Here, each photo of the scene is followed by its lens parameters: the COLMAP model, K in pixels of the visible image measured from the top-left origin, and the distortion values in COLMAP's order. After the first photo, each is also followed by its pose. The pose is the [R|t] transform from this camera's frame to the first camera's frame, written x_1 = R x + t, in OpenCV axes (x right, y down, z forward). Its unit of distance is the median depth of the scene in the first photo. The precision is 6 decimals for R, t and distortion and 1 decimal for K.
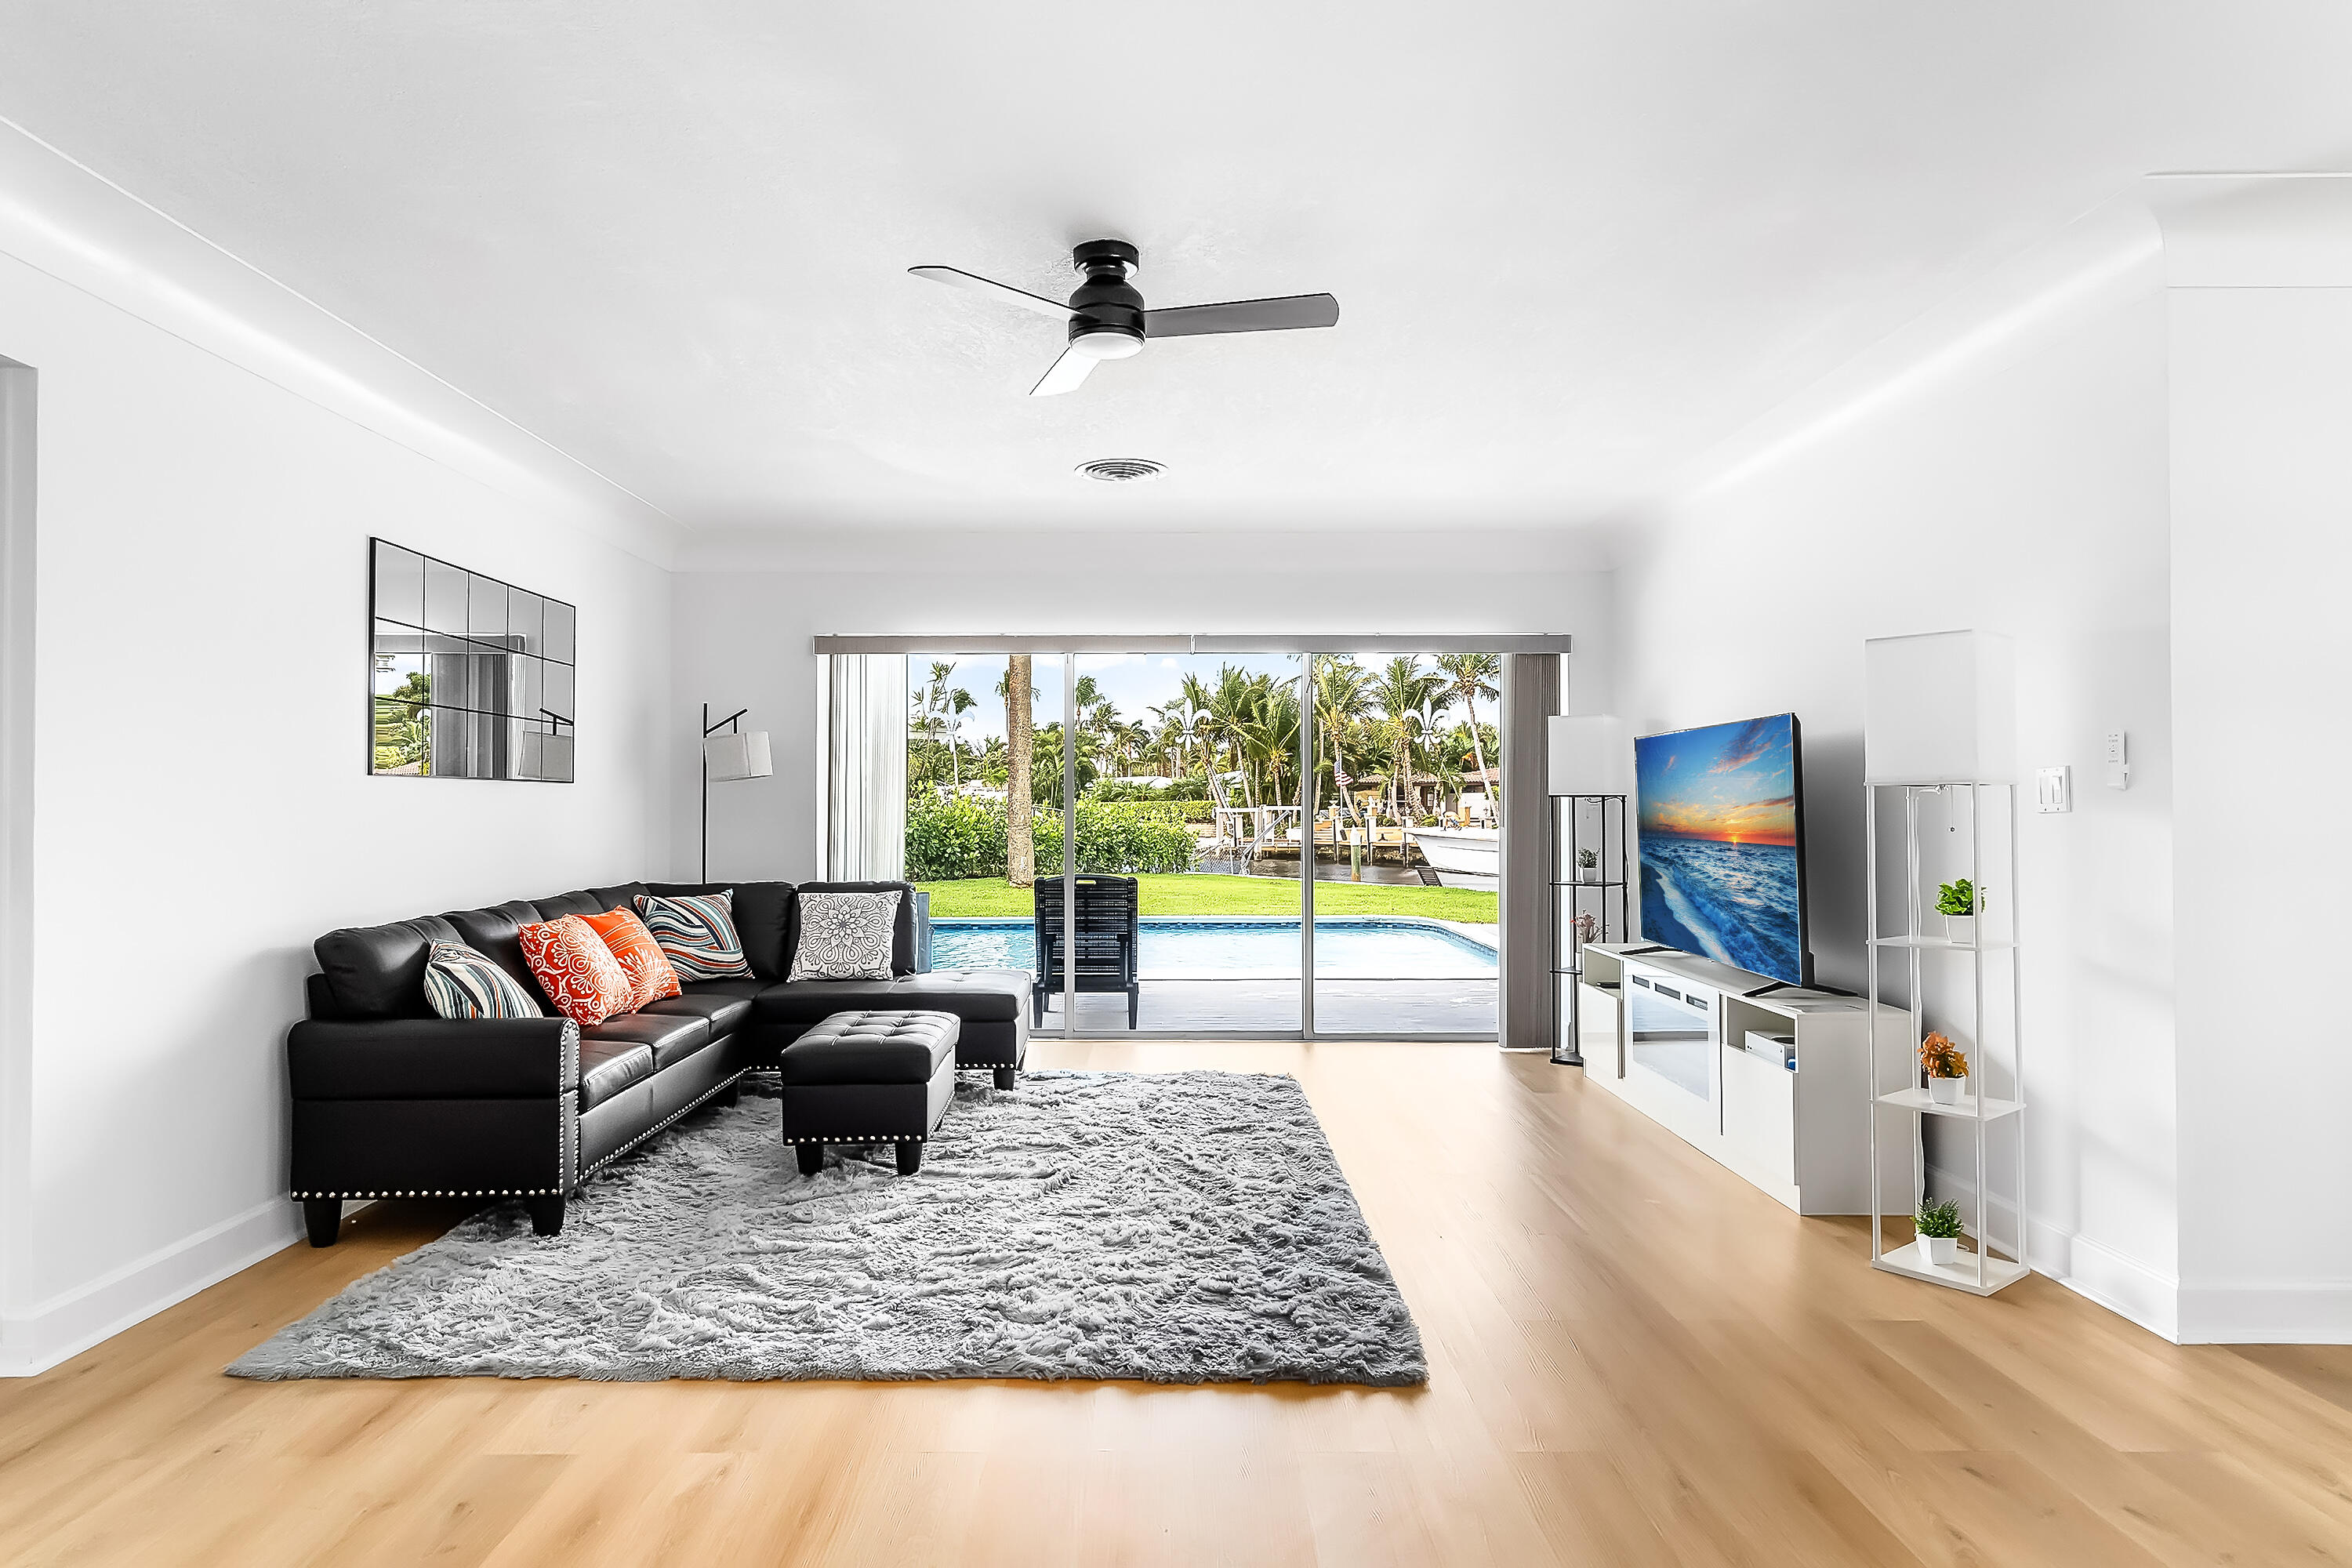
lens RADIAL K [[1358.2, 0, 1157.1], [0, 1358.2, 775.6], [0, 0, 1]] dist [0.006405, 0.001470]
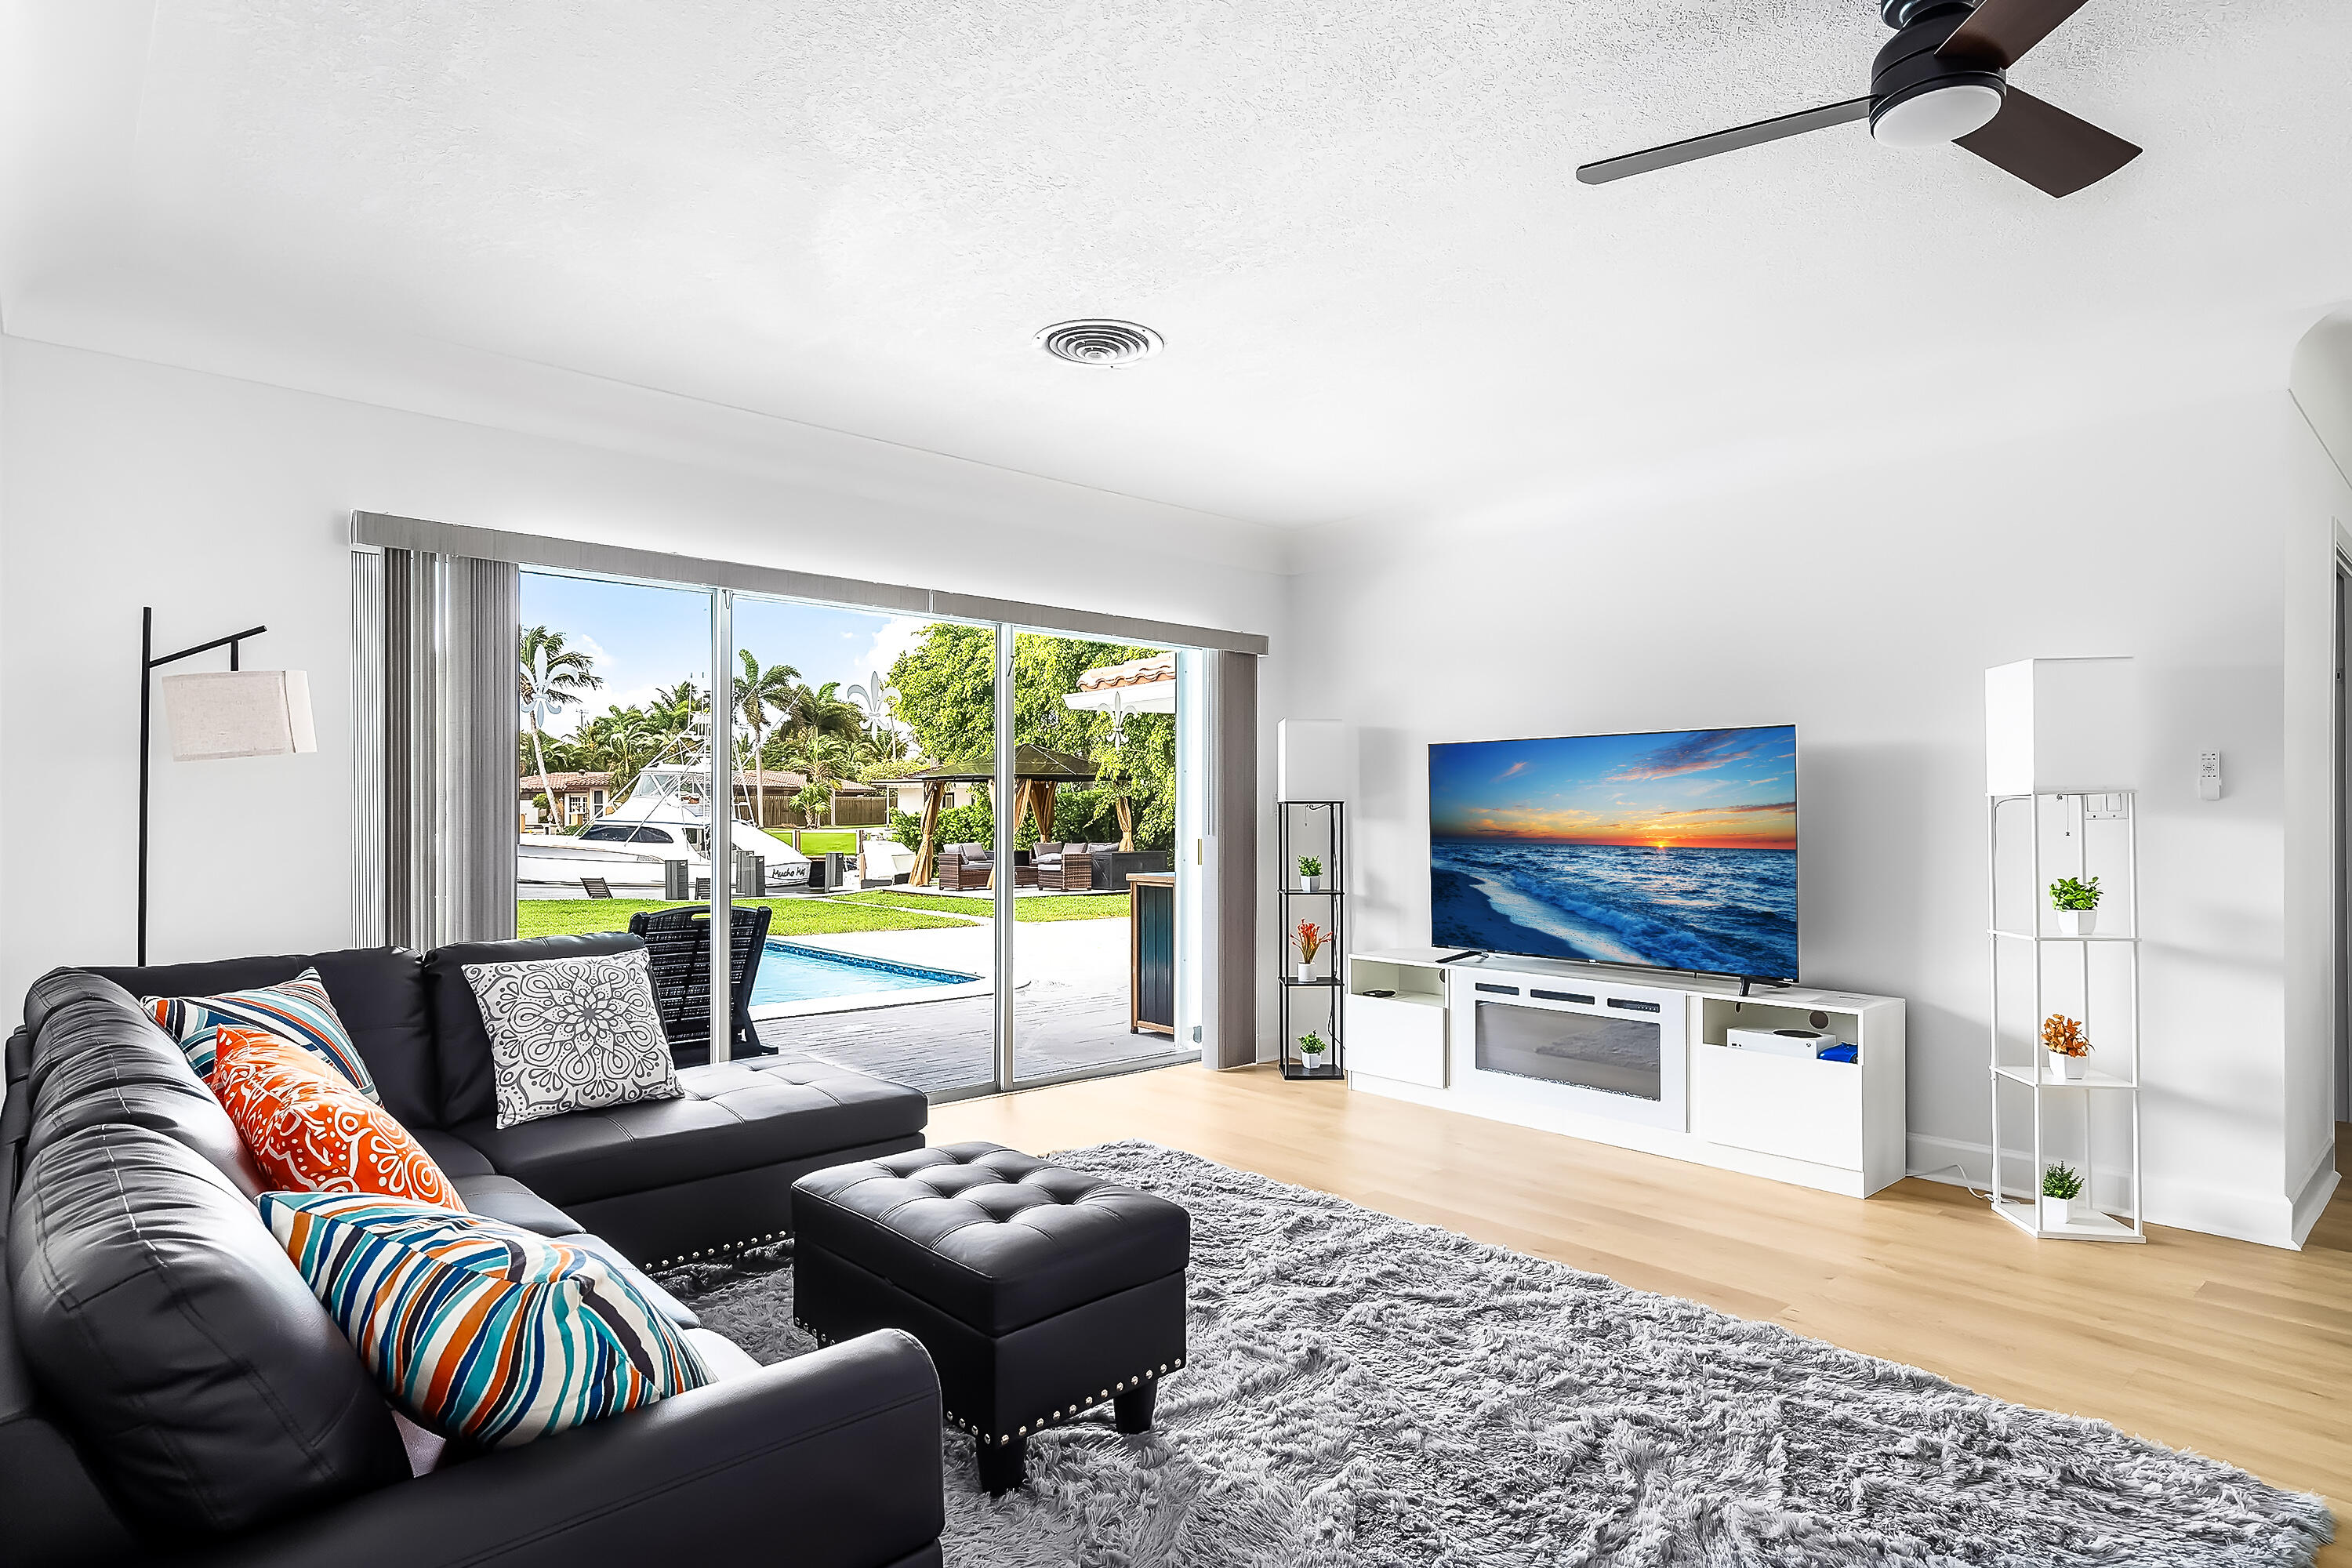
lens RADIAL K [[1257.7, 0, 1151.4], [0, 1257.7, 799.6], [0, 0, 1]] dist [0.004158, 0.000753]
pose [[0.745733, 0.008996, 0.666184, -0.544383], [-0.016736, 0.999846, 0.005232, 0.015273], [-0.666035, -0.015051, 0.745769, 0.585196]]
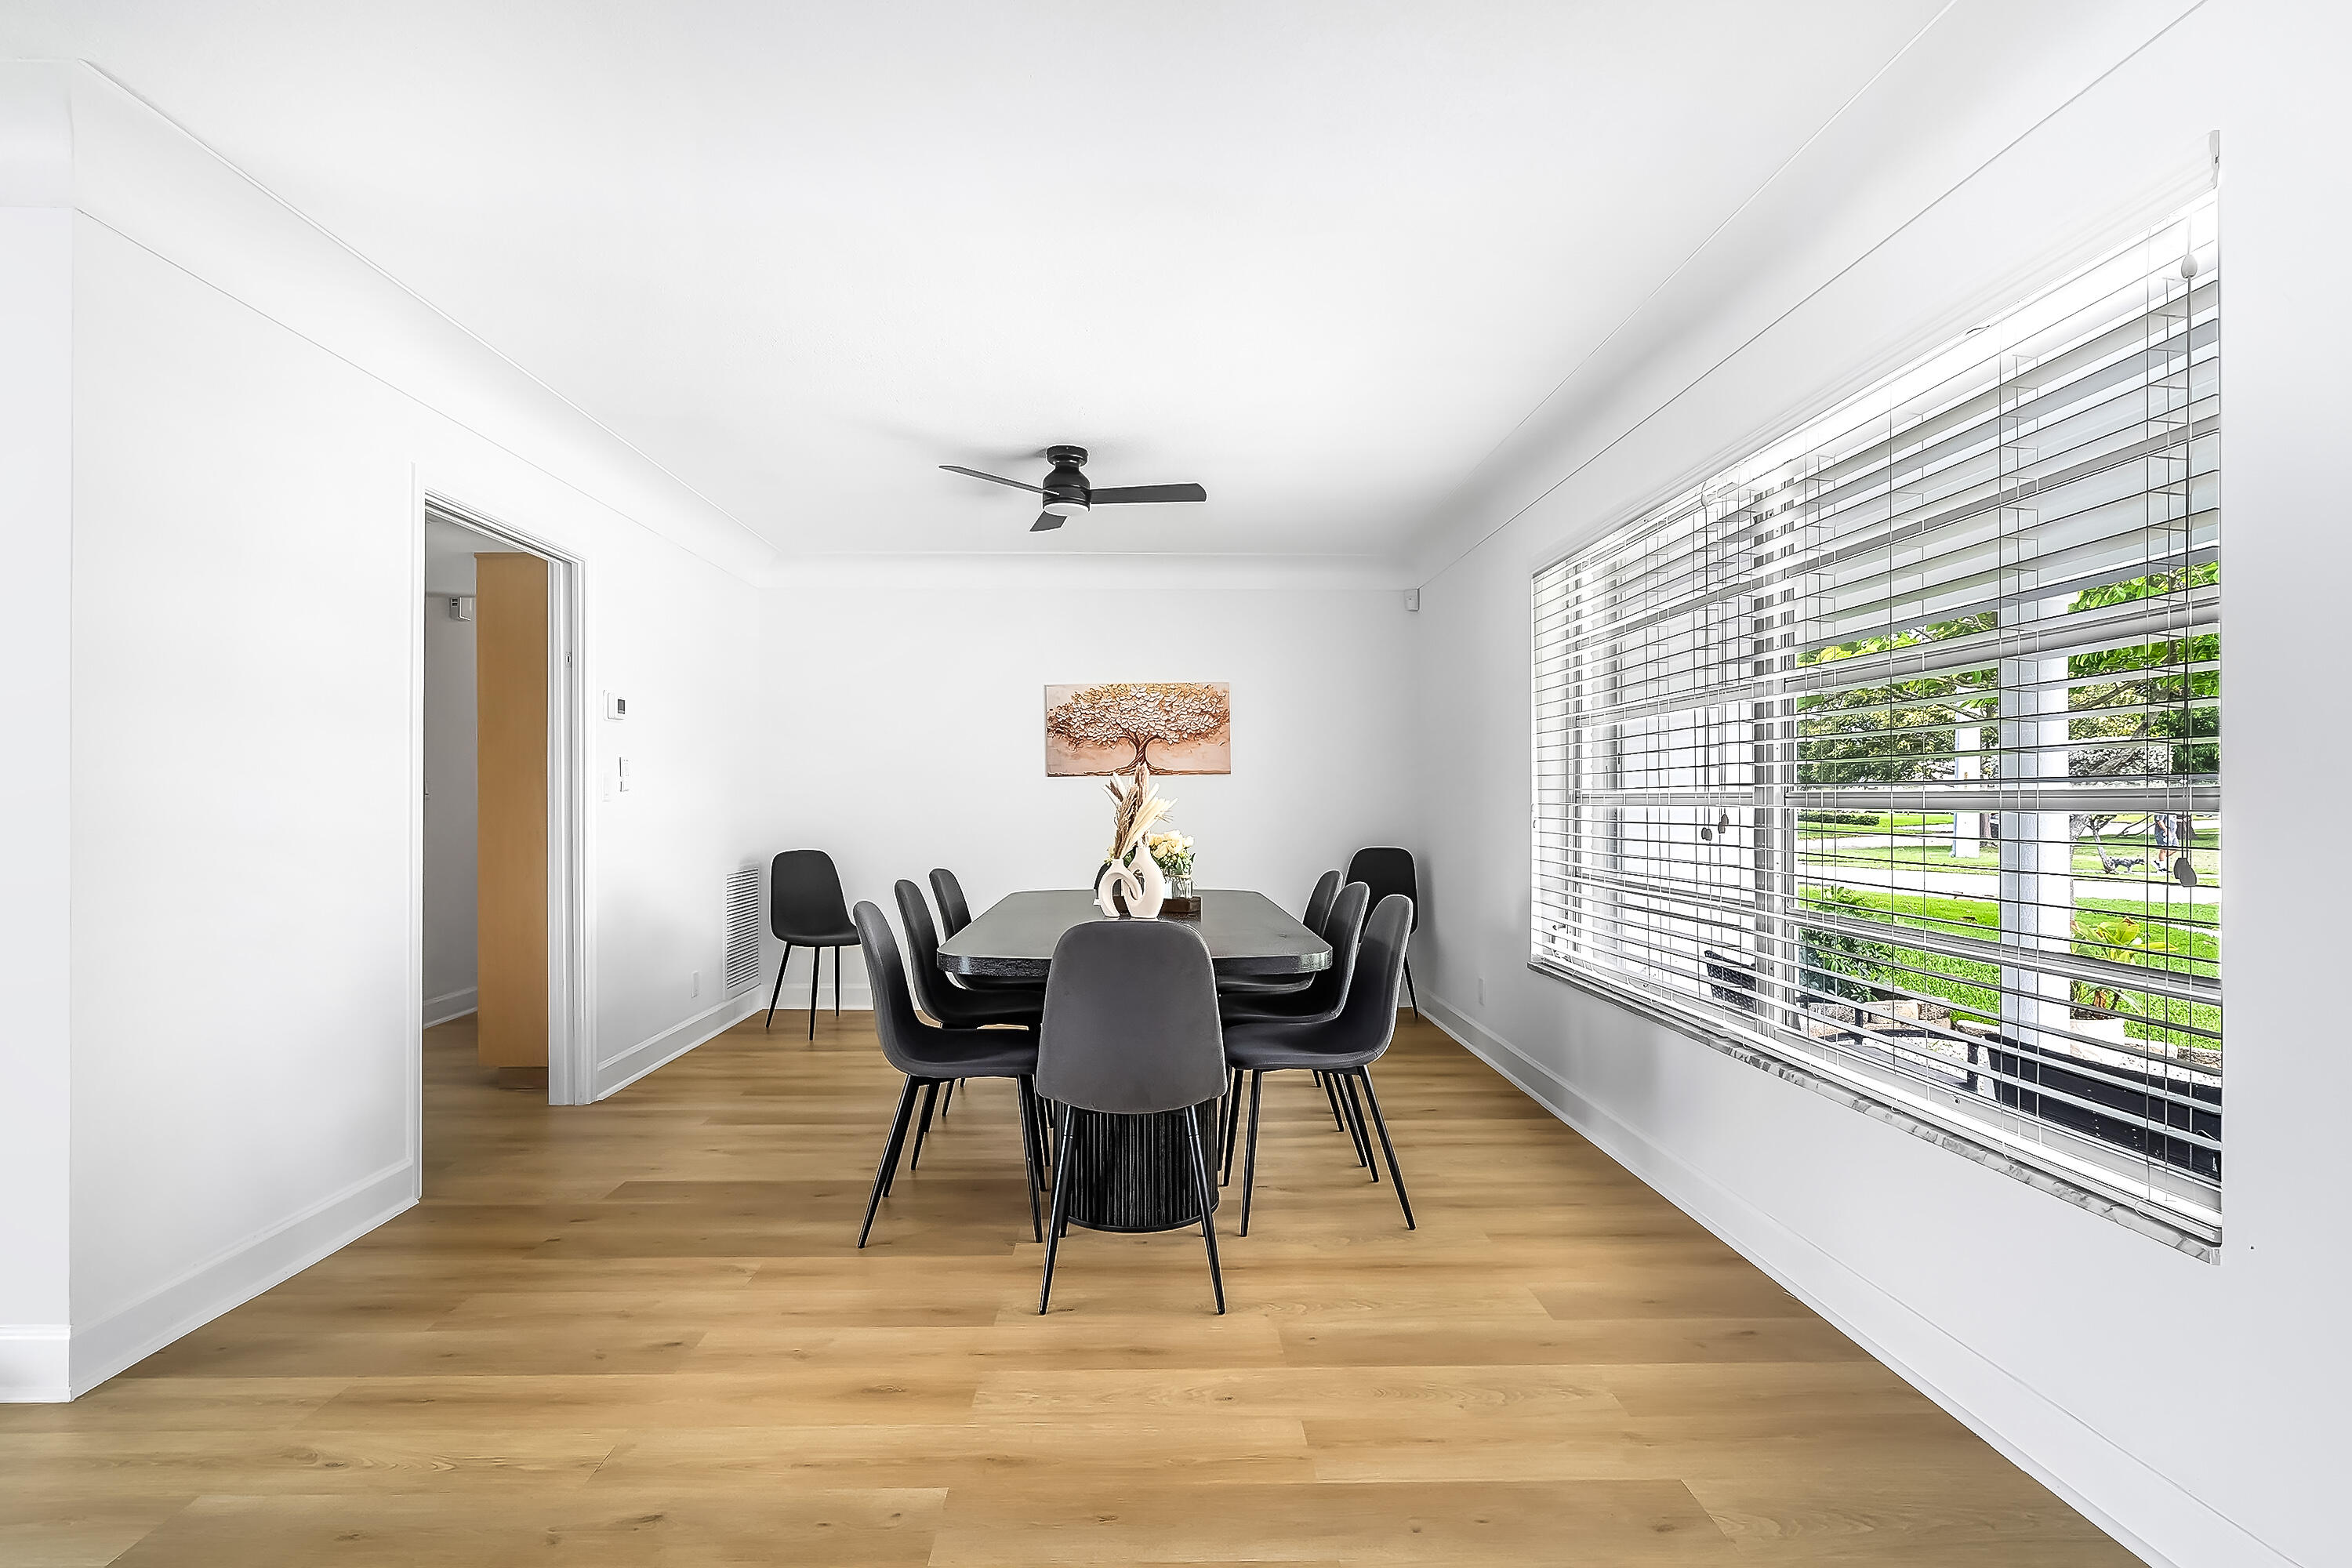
lens RADIAL K [[1093.0, 0, 1165.4], [0, 1093.0, 801.5], [0, 0, 1]] dist [-0.002775, 0.000075]
pose [[-0.015211, 0.000307, 0.999884, 0.022405], [-0.022206, 0.999753, -0.000645, 0.008817], [-0.999638, -0.022213, -0.015201, 0.217382]]
